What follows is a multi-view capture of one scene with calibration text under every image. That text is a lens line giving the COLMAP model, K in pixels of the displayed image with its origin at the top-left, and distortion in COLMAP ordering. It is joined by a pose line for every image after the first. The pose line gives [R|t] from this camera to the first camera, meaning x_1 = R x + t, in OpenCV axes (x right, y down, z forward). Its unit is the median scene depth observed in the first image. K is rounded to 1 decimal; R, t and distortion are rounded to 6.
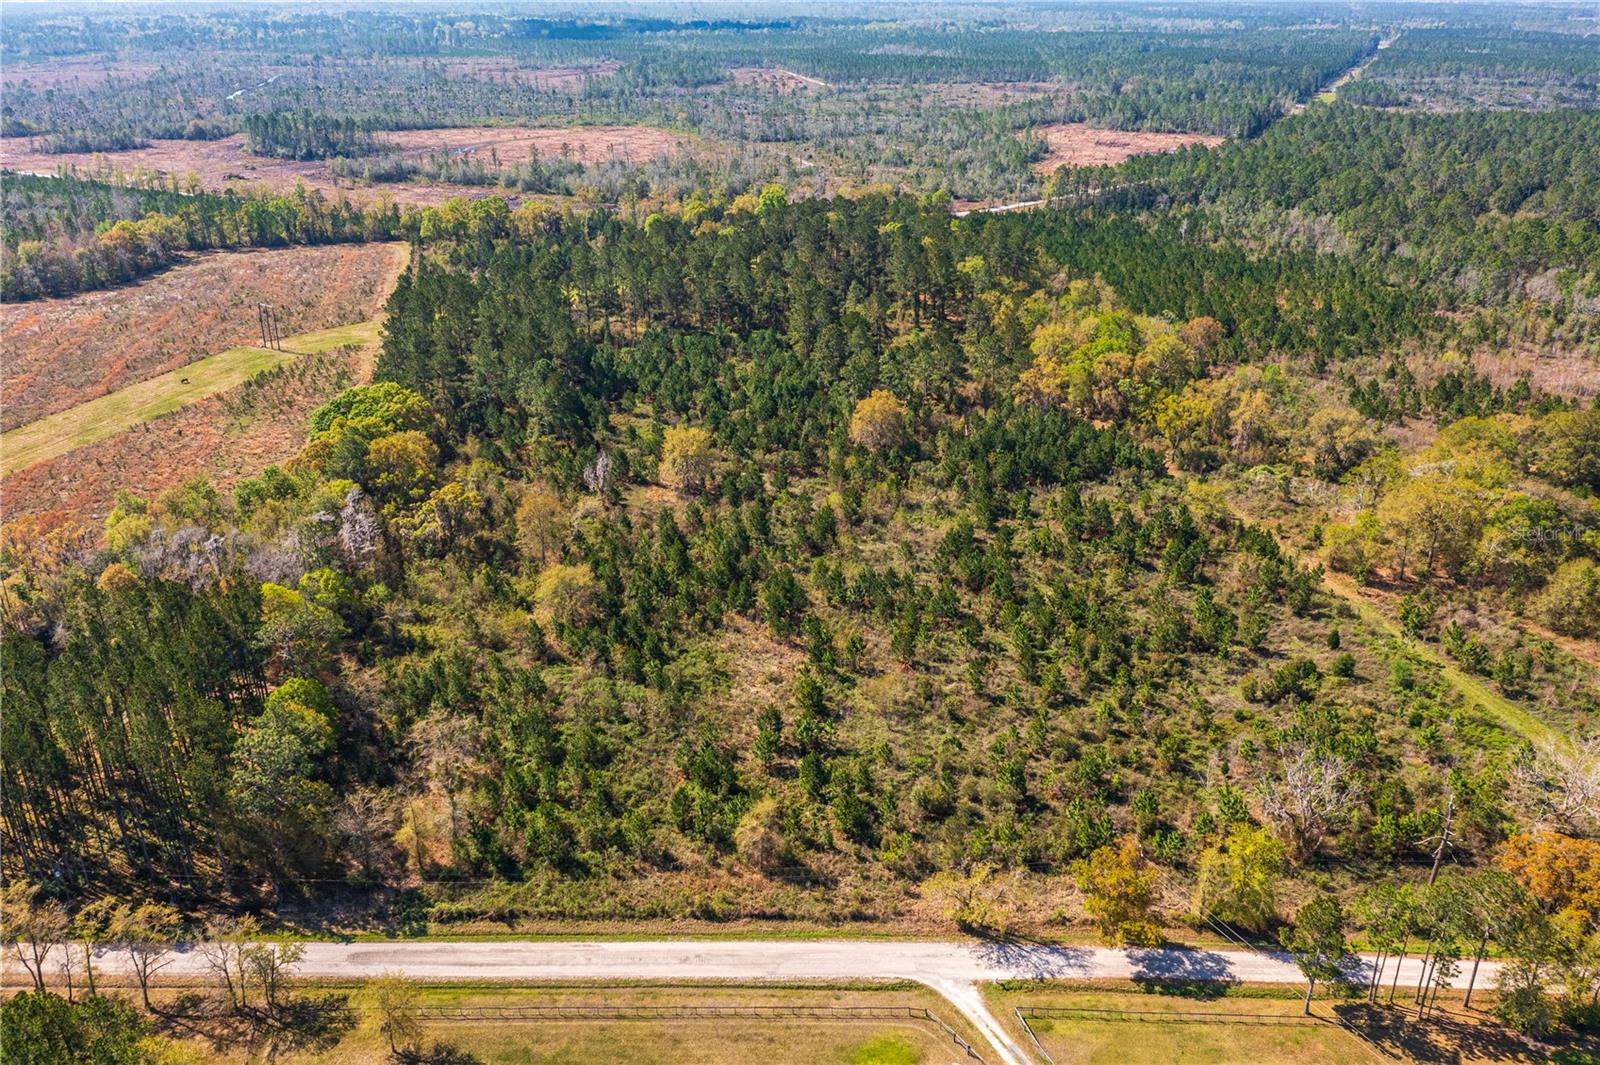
lens RADIAL K [[1301.6, 0, 807.9], [0, 1301.6, 532.3], [0, 0, 1]] dist [-0.013808, 0.002709]
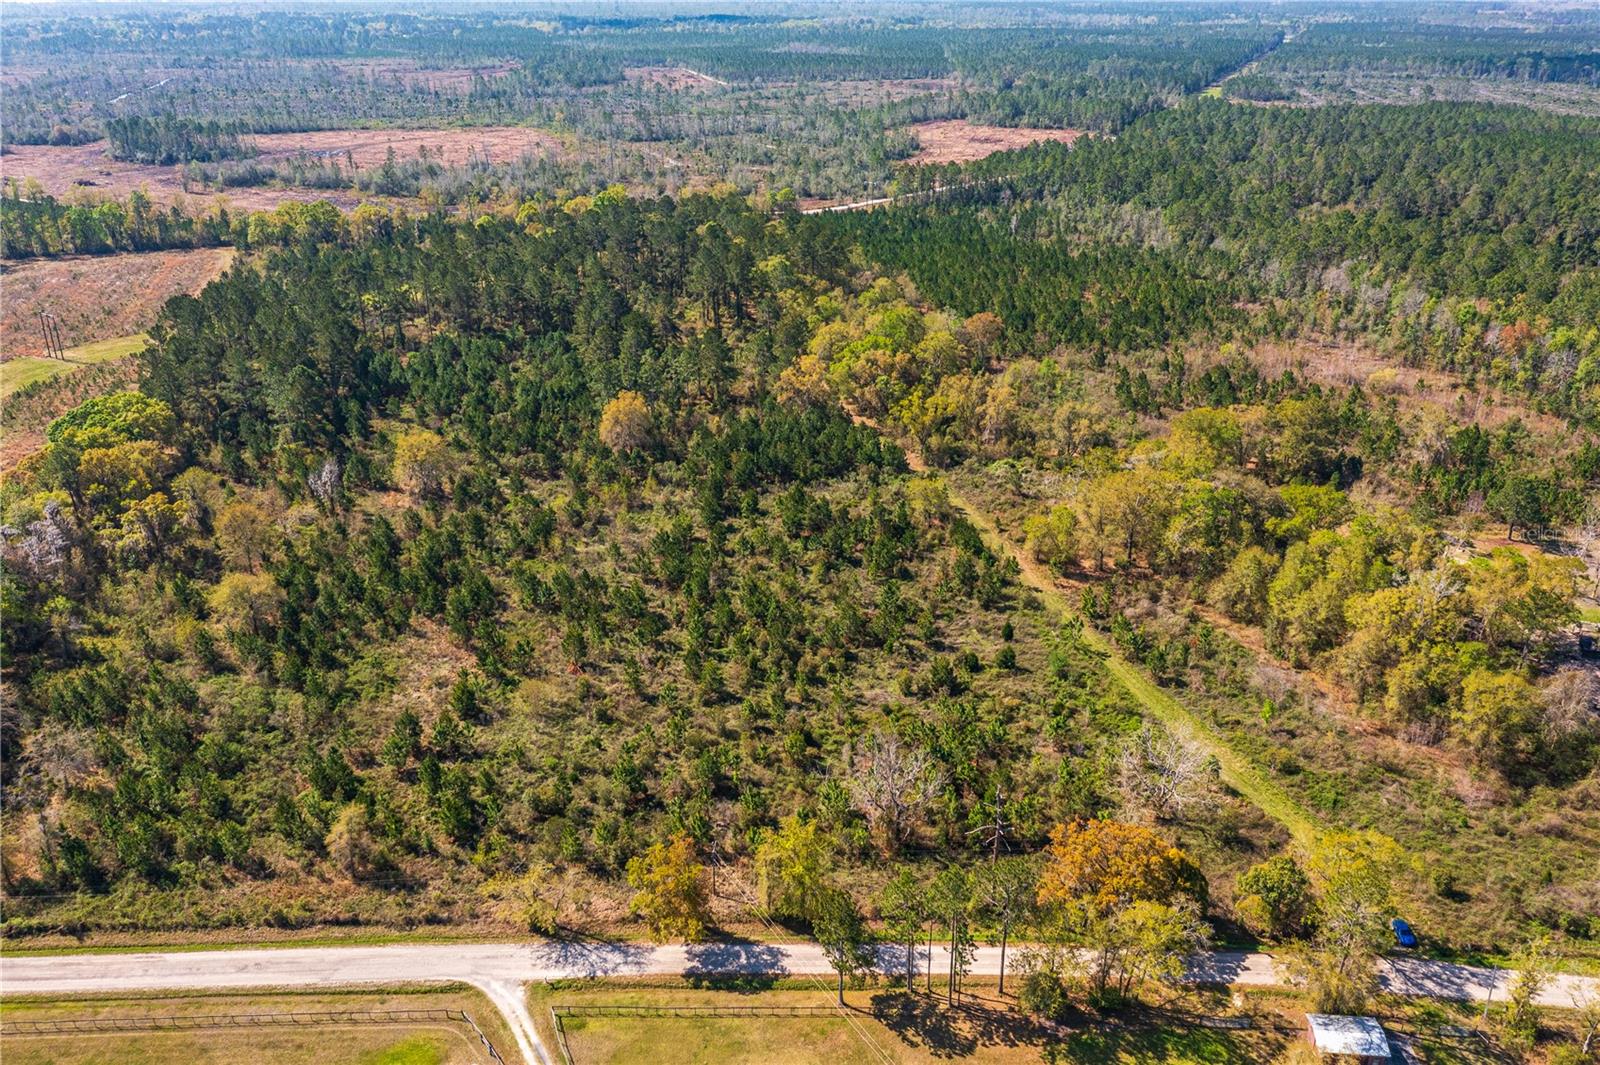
lens RADIAL K [[1301.6, 0, 805.2], [0, 1301.6, 533.3], [0, 0, 1]] dist [-0.013808, 0.002709]
pose [[0.999176, -0.019827, 0.035421, 0.115821], [0.019744, 0.999801, 0.002689, 0.000148], [-0.035467, -0.001987, 0.999369, -0.004123]]
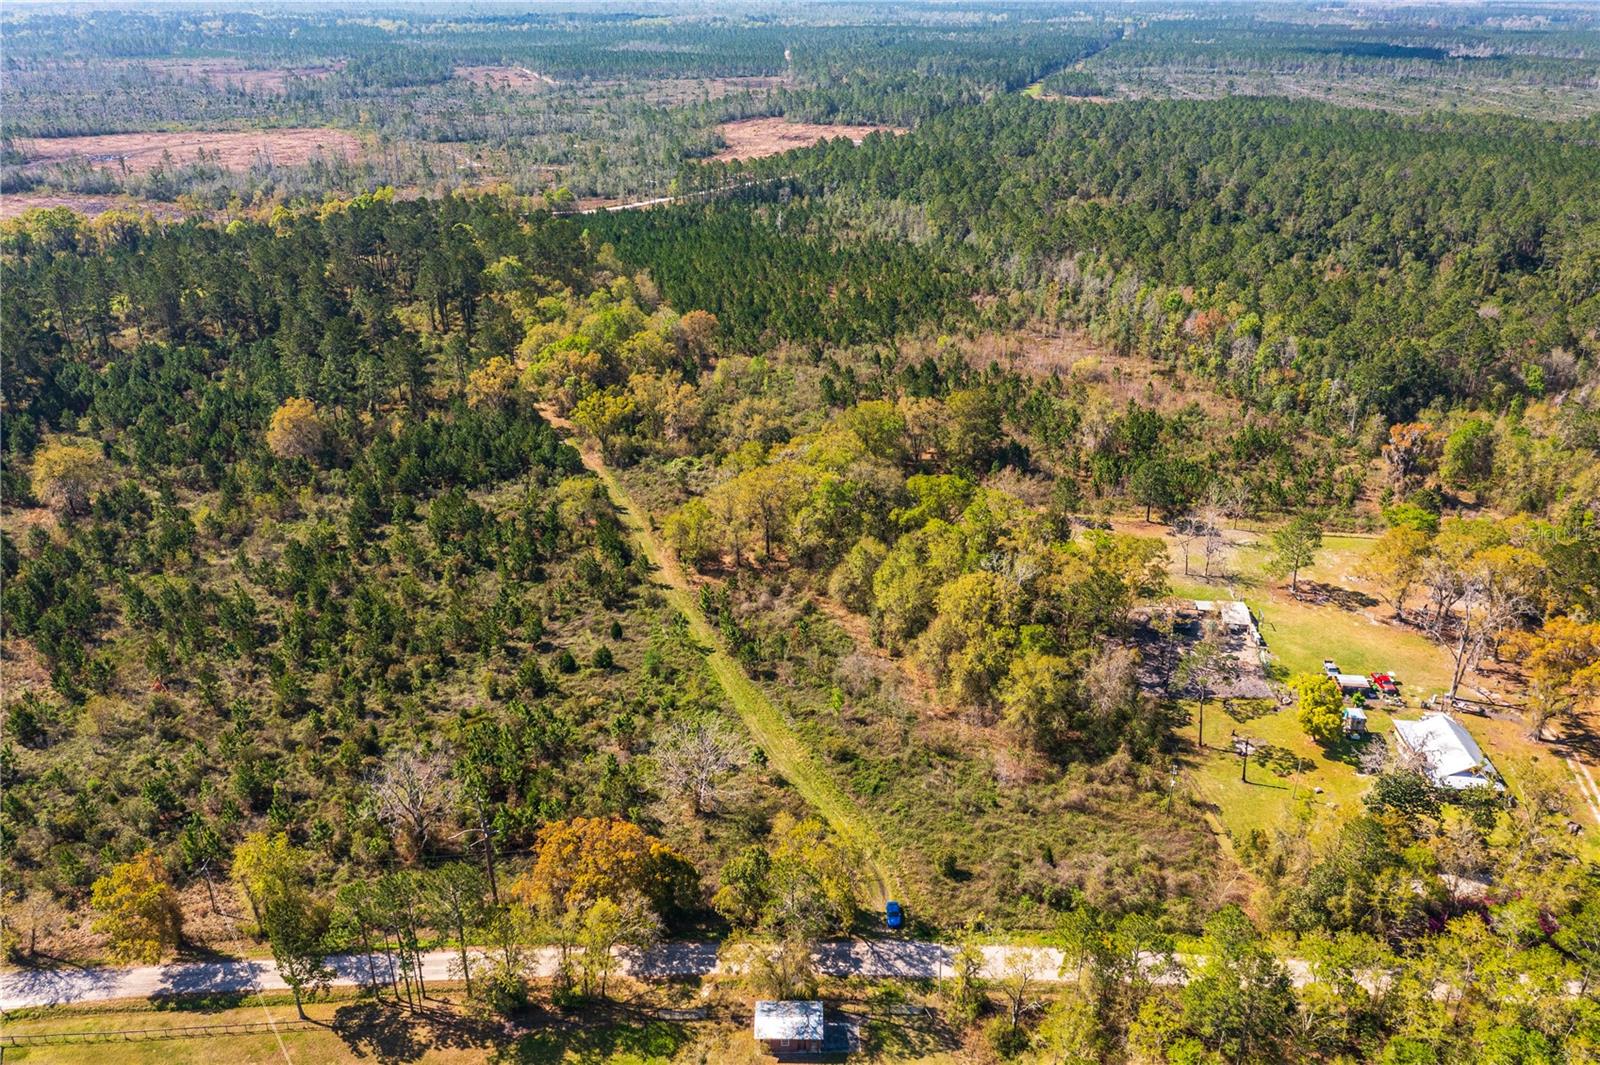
lens RADIAL K [[1301.6, 0, 806.4], [0, 1301.6, 533.8], [0, 0, 1]] dist [-0.013808, 0.002709]
pose [[0.991768, -0.052521, 0.116783, 0.237606], [0.052033, 0.998619, 0.007227, 0.004362], [-0.117002, -0.001091, 0.993131, -0.012357]]
